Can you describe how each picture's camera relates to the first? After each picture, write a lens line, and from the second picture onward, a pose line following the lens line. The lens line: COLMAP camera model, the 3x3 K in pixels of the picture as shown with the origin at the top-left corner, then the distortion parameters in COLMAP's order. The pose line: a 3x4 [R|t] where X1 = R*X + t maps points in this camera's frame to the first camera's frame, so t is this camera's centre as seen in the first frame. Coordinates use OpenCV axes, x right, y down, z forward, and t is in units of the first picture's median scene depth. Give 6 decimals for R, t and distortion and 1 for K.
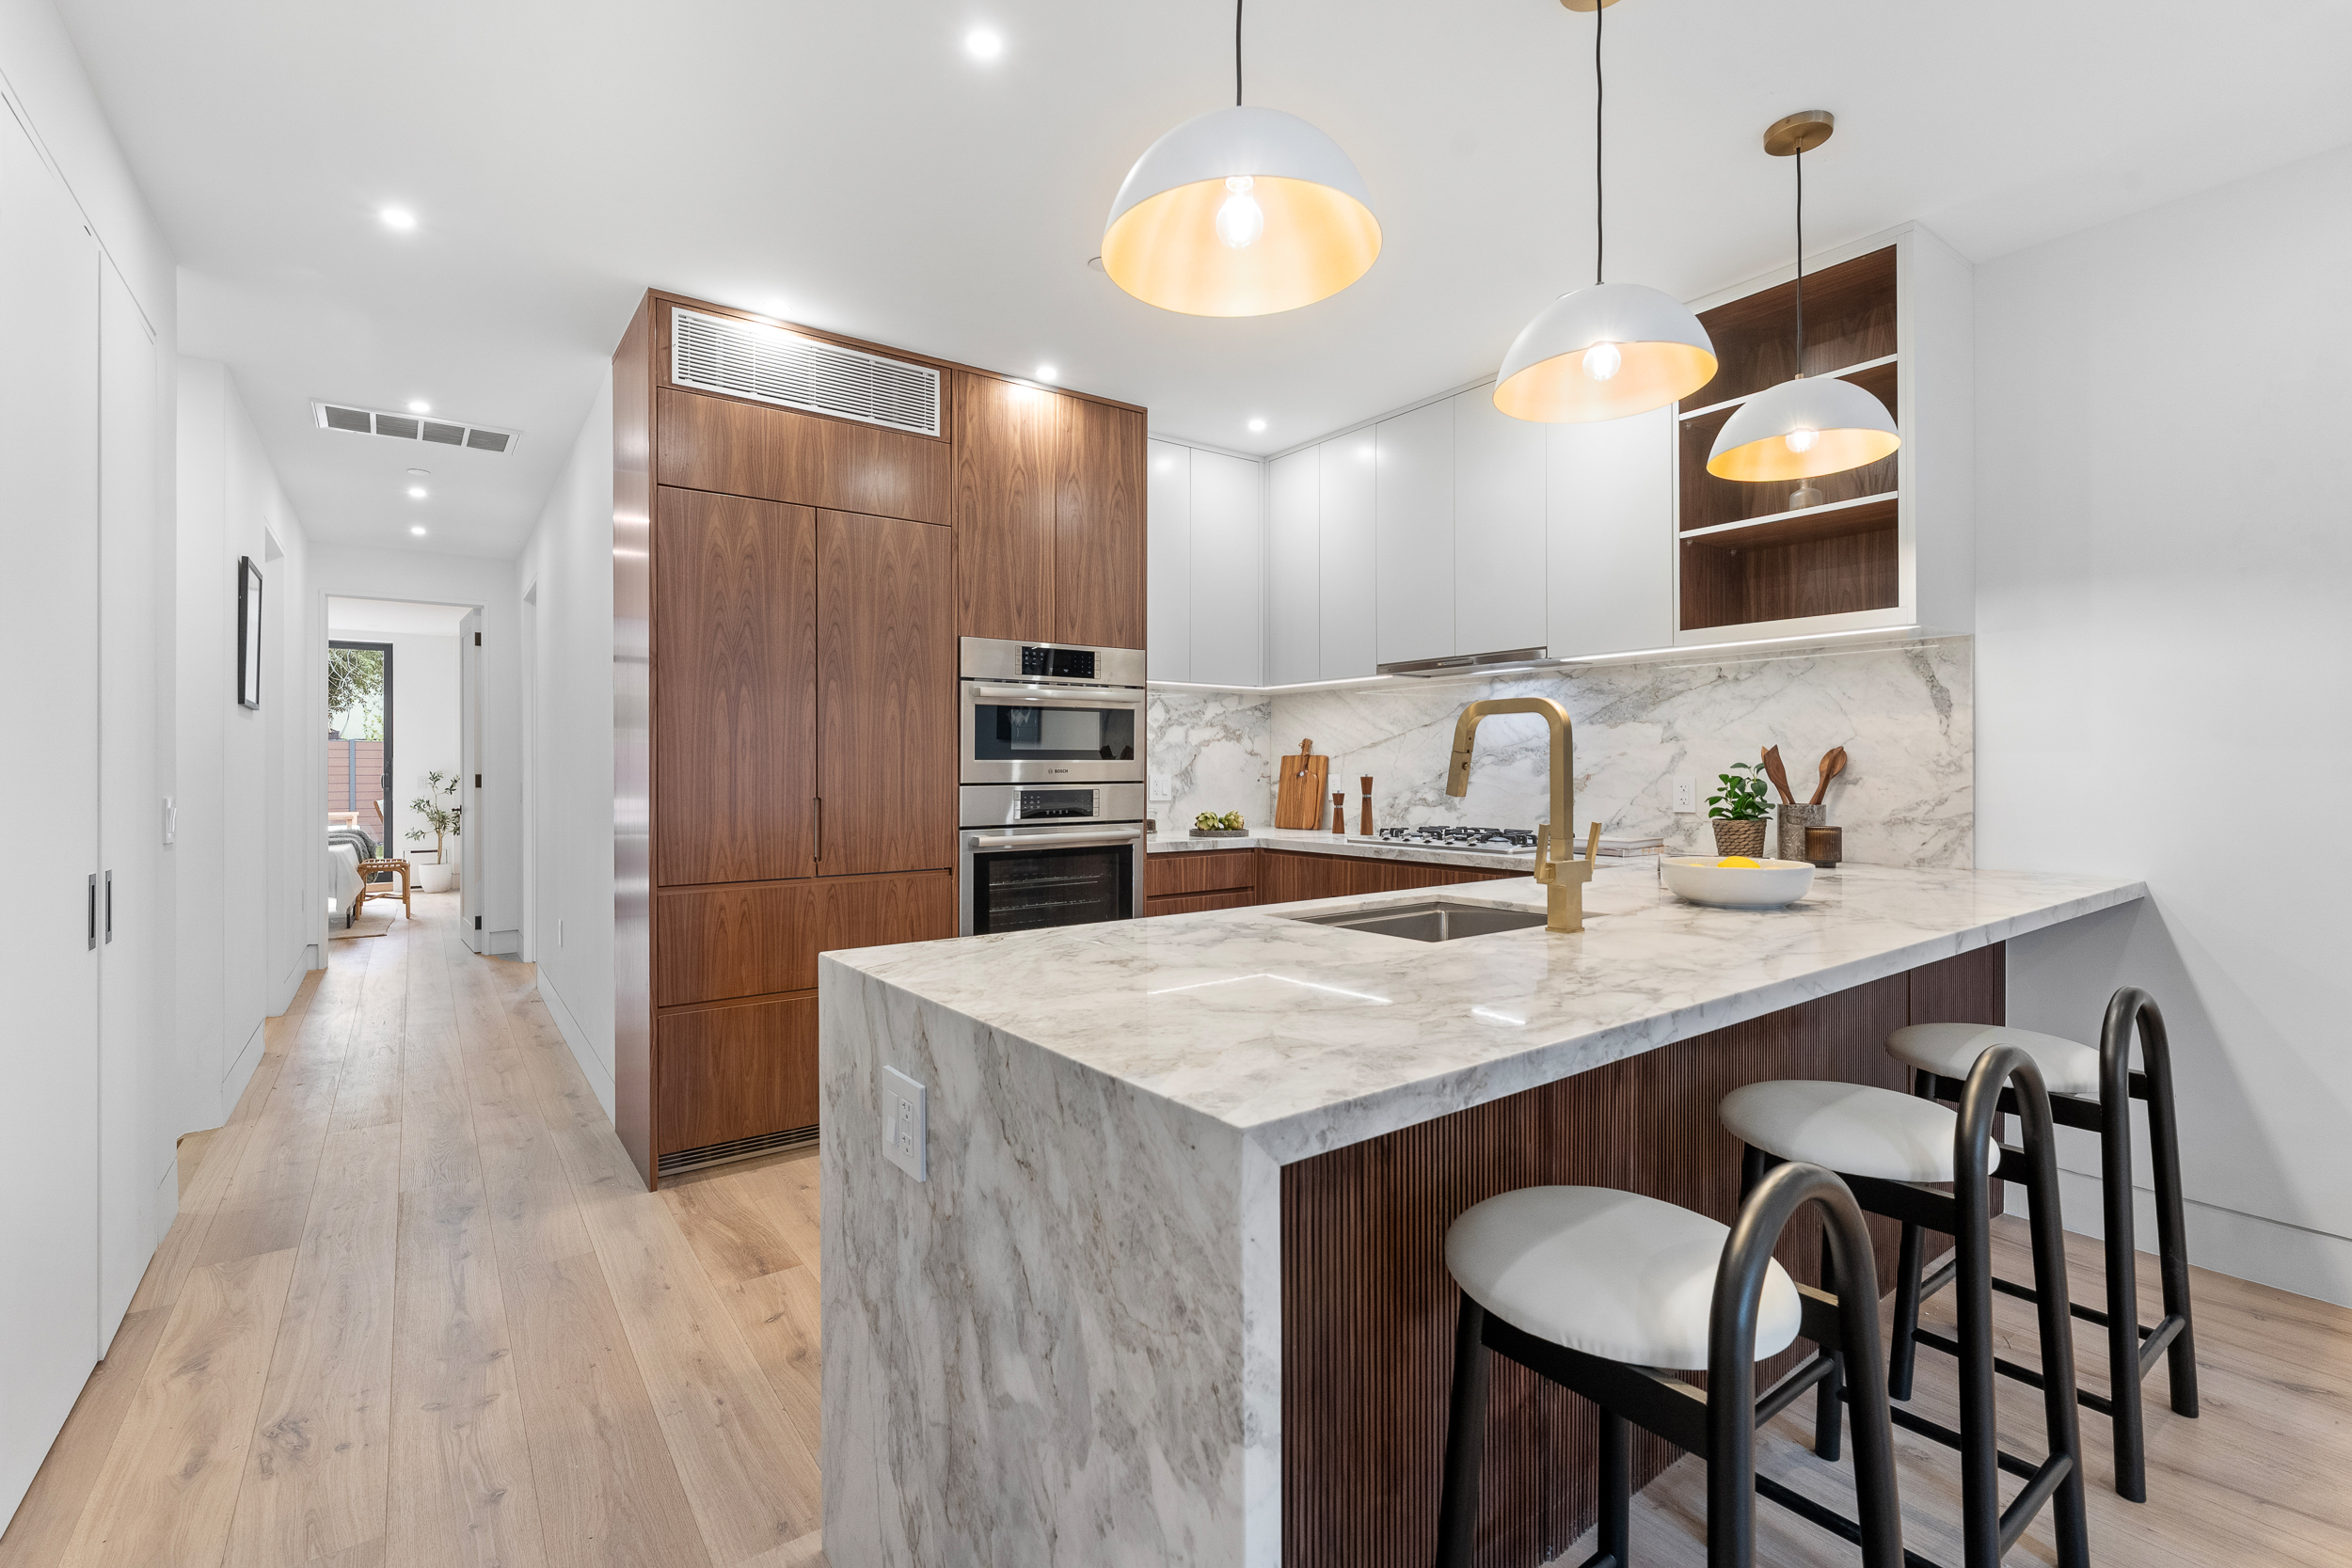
lens RADIAL K [[1049.1, 0, 1155.7], [0, 1049.1, 765.2], [0, 0, 1]] dist [-0.004244, -0.000194]
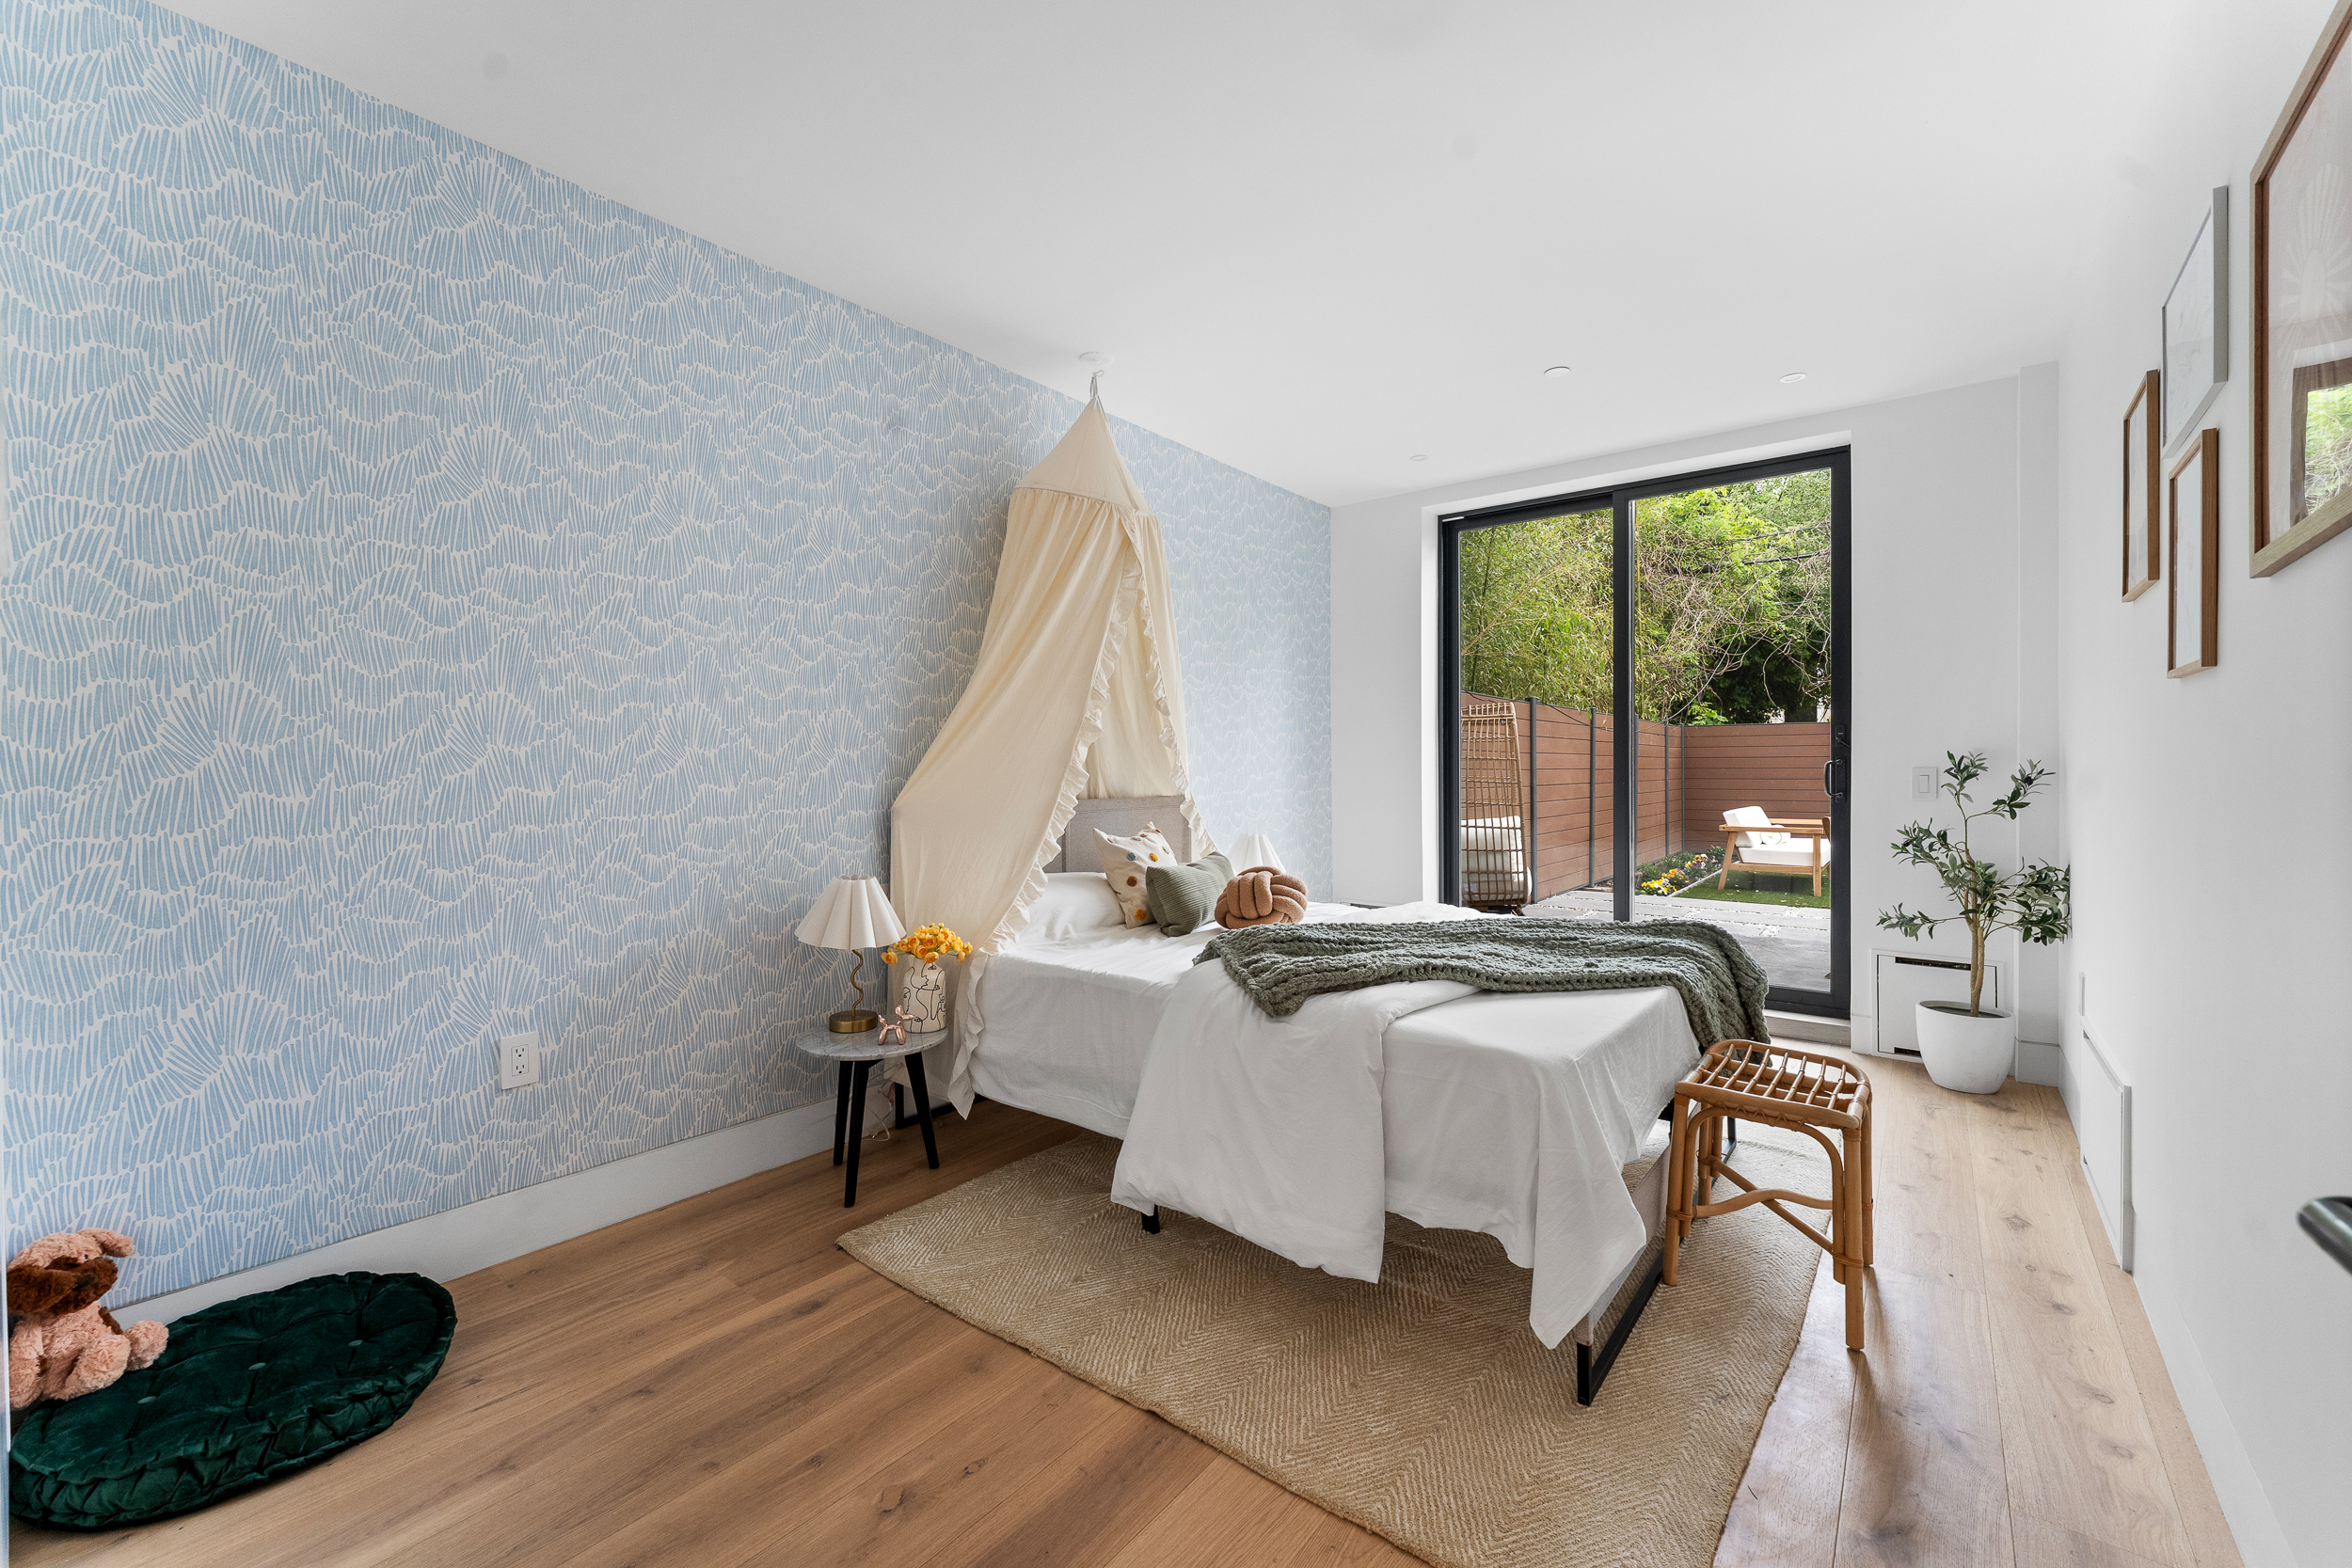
lens RADIAL K [[951.4, 0, 1172.8], [0, 951.4, 778.2], [0, 0, 1]] dist [-0.002210, -0.000859]
pose [[0.284134, 0.001899, -0.958783, -0.451115], [0.005313, 0.999980, 0.003555, 0.012106], [0.958770, -0.006105, 0.284118, 0.644727]]
